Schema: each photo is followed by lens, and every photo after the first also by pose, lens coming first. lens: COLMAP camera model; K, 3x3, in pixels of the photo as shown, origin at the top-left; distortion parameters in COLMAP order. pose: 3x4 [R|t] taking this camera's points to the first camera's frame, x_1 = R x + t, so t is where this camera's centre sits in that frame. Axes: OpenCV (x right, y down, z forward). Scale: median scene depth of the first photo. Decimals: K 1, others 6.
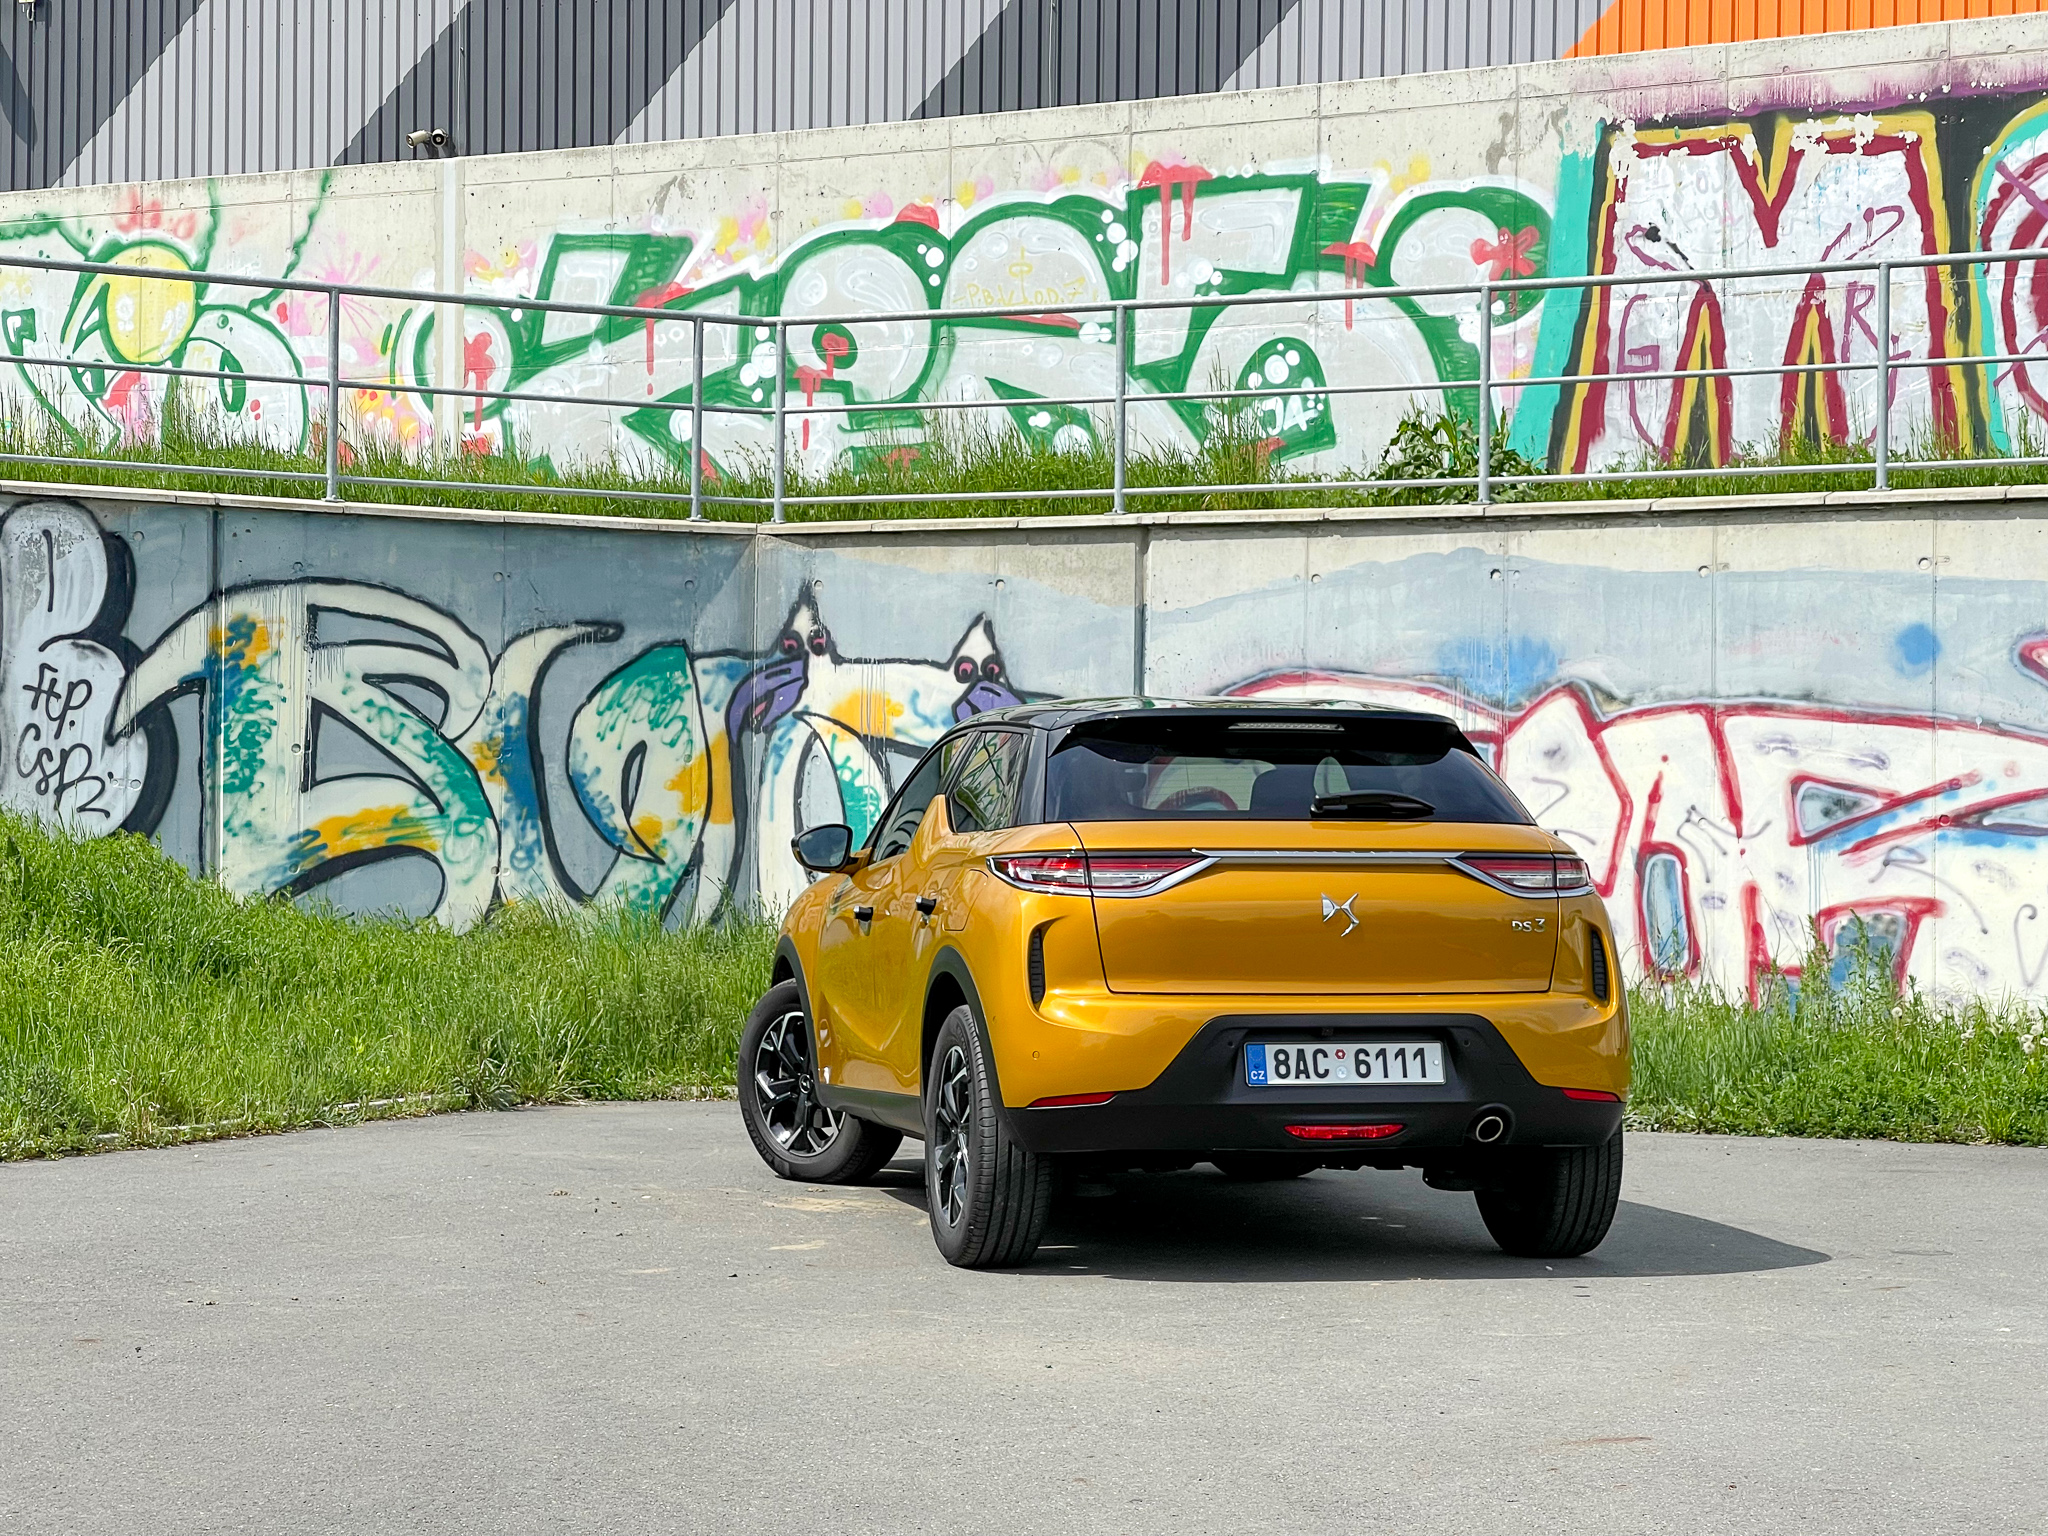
lens RADIAL K [[3785.6, 0, 1041.8], [0, 3785.6, 774.5], [0, 0, 1]] dist [0.229824, 0.000000]
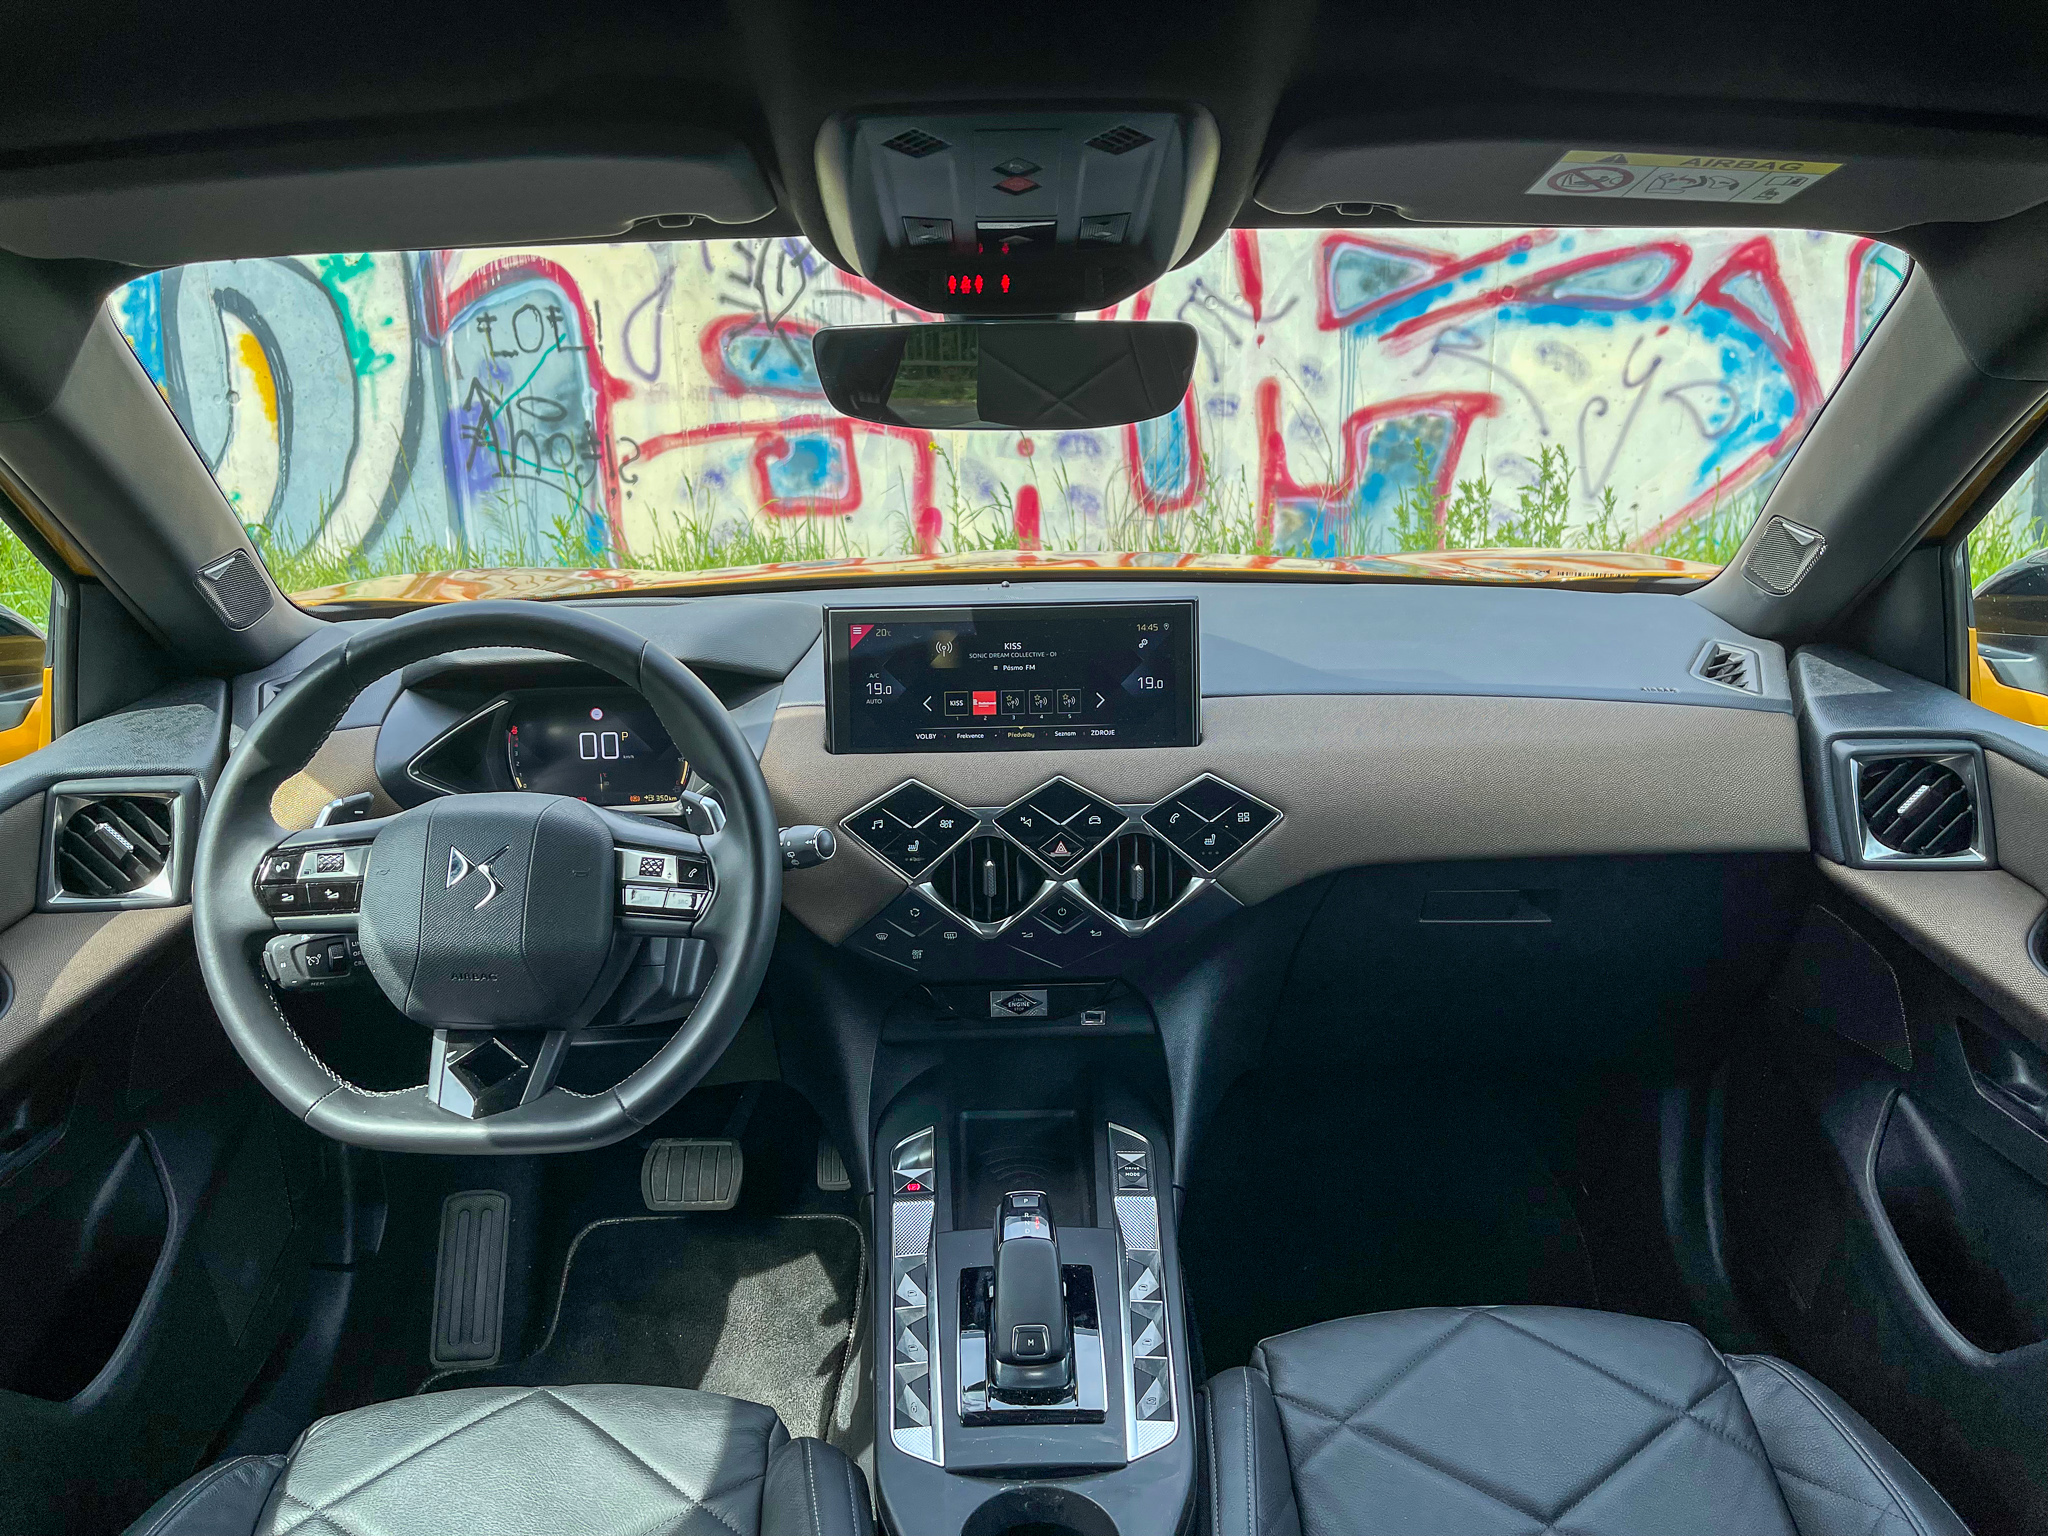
lens RADIAL K [[1534.5, 0, 998.9], [0, 1534.5, 774.1], [0, 0, 1]] dist [0.057042, -0.082774]
pose [[0.928783, -0.125241, 0.348823, 0.011809], [0.013974, 0.952340, 0.304719, 0.007661], [-0.370361, -0.278143, 0.886267, 0.698404]]
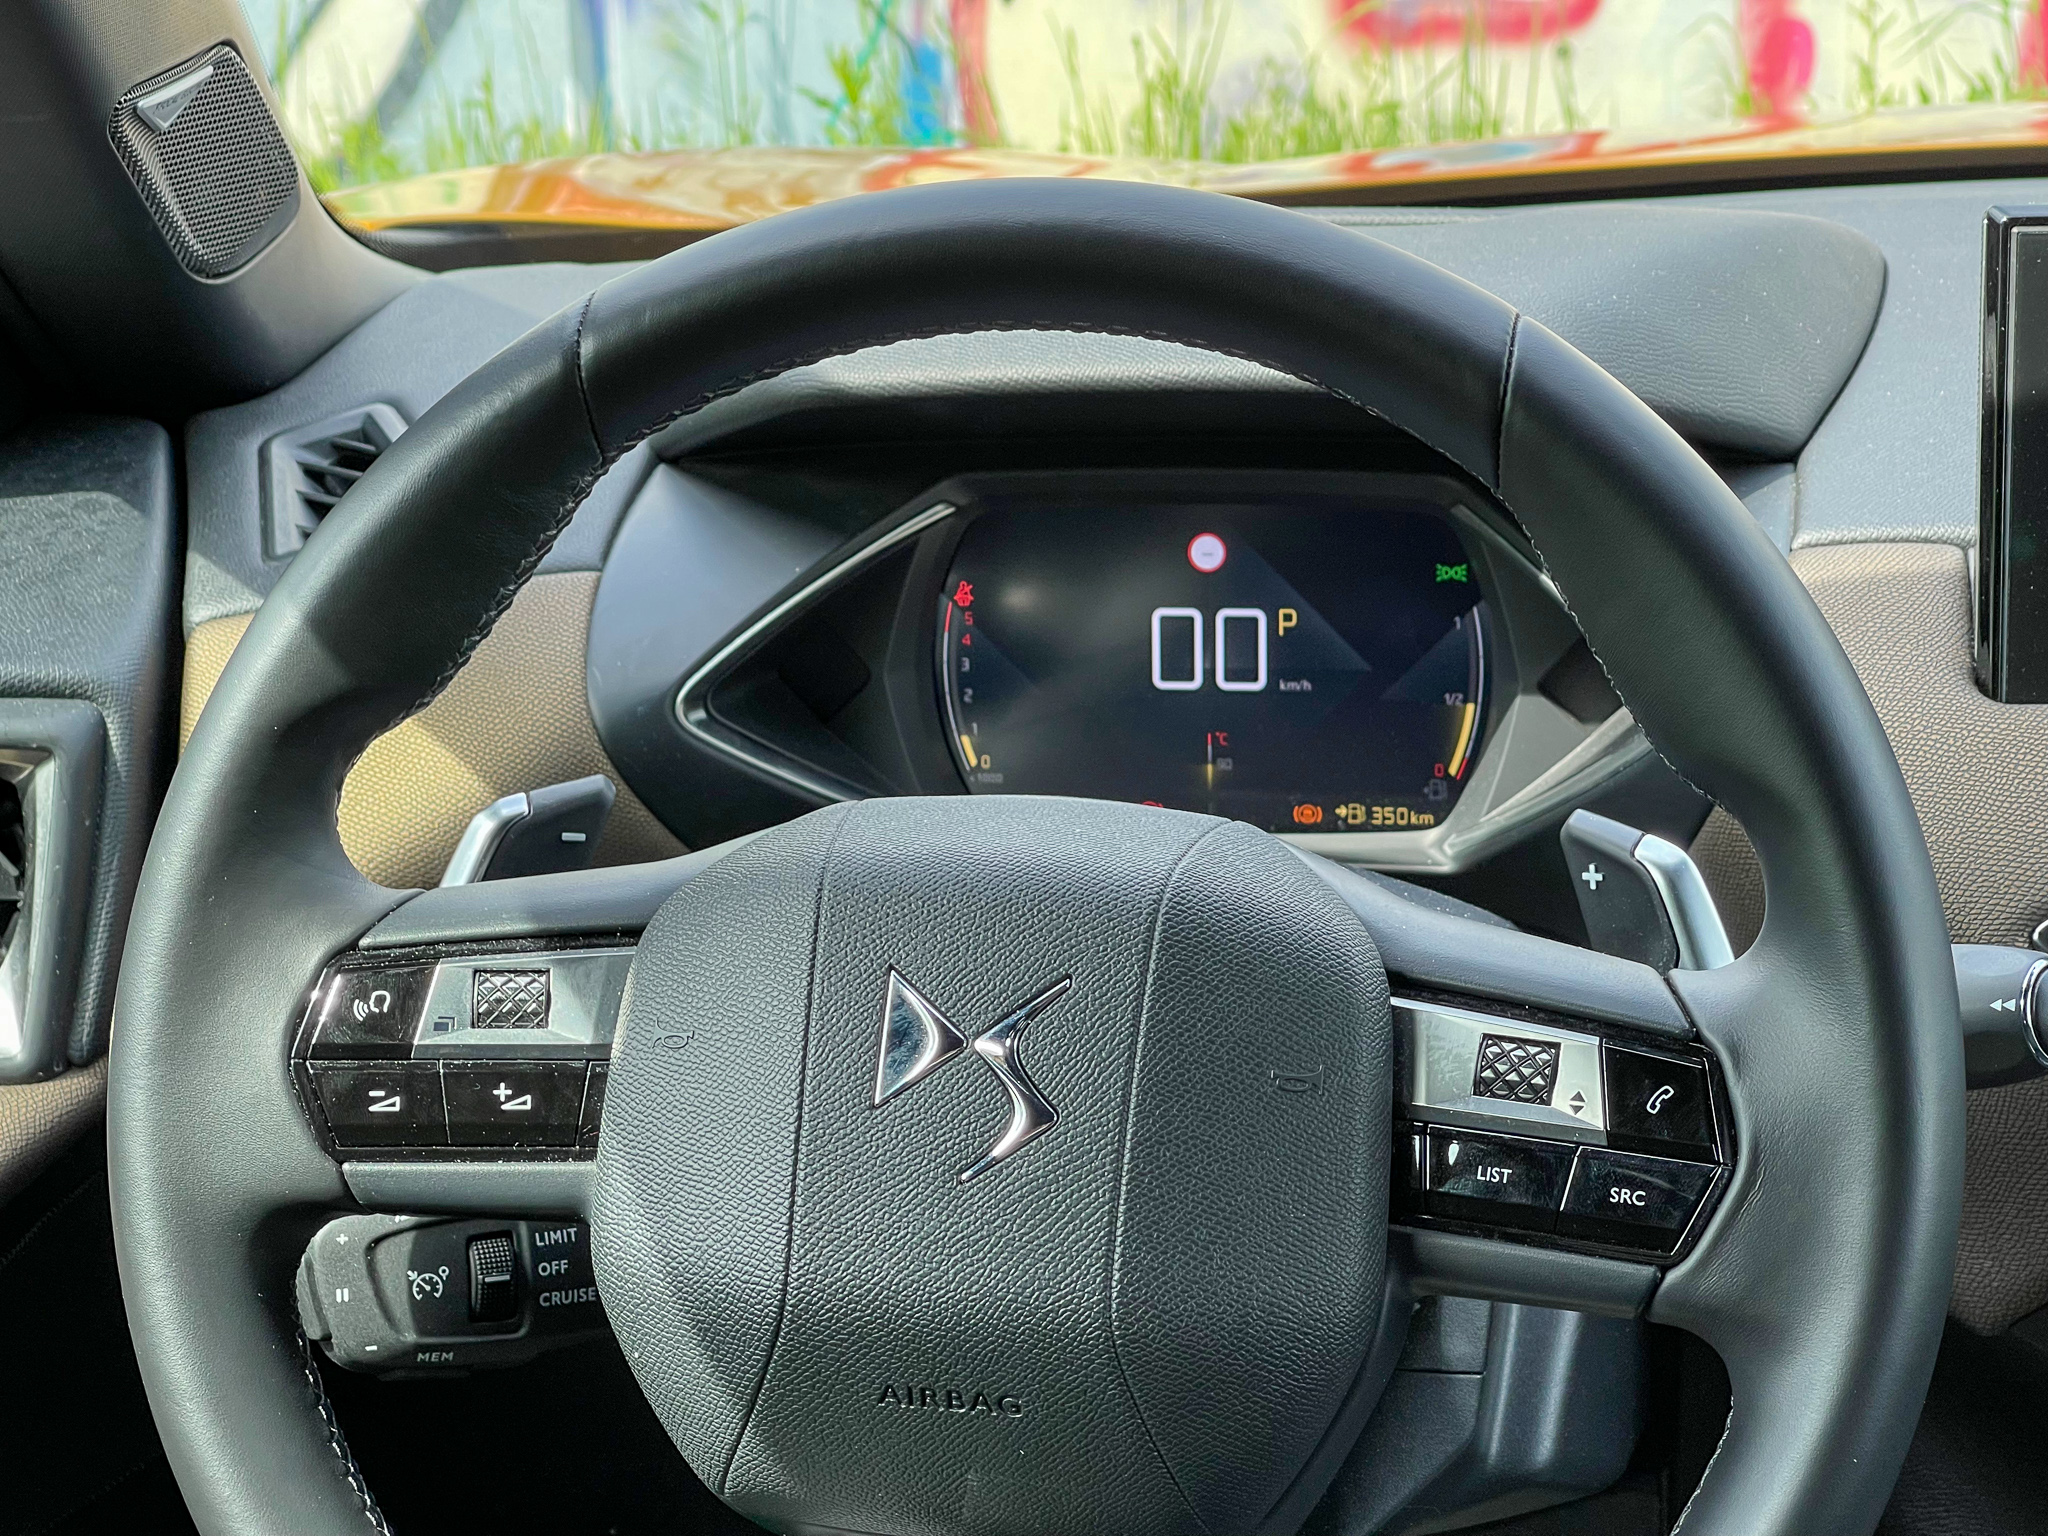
lens RADIAL K [[3785.6, 0, 994.7], [0, 3785.6, 738.3], [0, 0, 1]] dist [0.229824, 0.000000]
pose [[0.985770, -0.090811, 0.141458, 0.008529], [0.043786, 0.951185, 0.305501, 0.010870], [-0.162296, -0.294960, 0.941626, 0.712413]]
